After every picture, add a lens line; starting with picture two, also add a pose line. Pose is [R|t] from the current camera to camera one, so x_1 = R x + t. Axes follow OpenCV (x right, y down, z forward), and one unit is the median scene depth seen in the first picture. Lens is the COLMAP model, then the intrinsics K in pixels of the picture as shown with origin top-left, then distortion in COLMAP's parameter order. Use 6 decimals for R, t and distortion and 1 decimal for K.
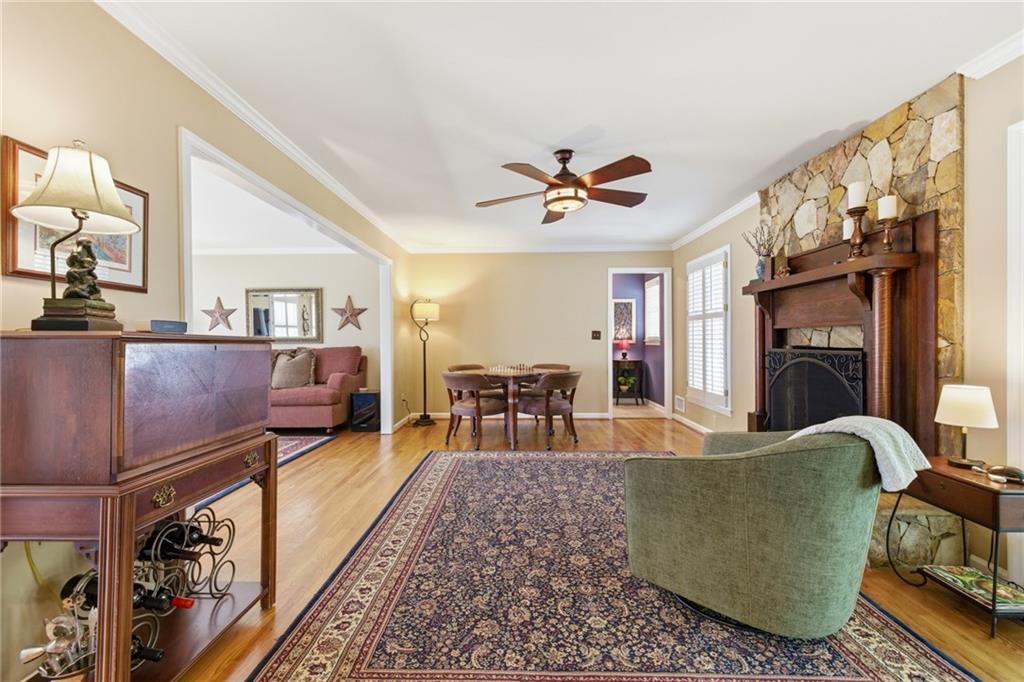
lens RADIAL K [[447.9, 0, 512.0], [0, 447.9, 341.0], [0, 0, 1]] dist [0.007440, 0.000277]
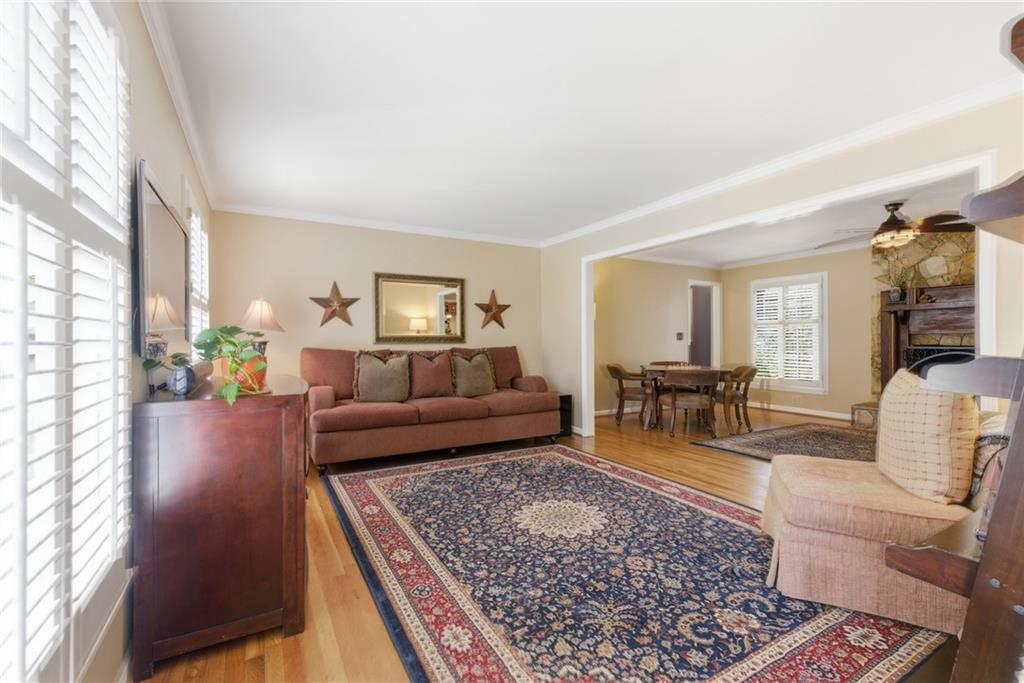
lens RADIAL K [[447.9, 0, 512.0], [0, 447.9, 341.5], [0, 0, 1]] dist [0.007440, 0.000277]
pose [[0.863444, 0.002402, 0.504439, -0.780924], [-0.006614, 0.999957, 0.006560, -0.004745], [-0.504402, -0.009001, 0.863422, 0.207704]]
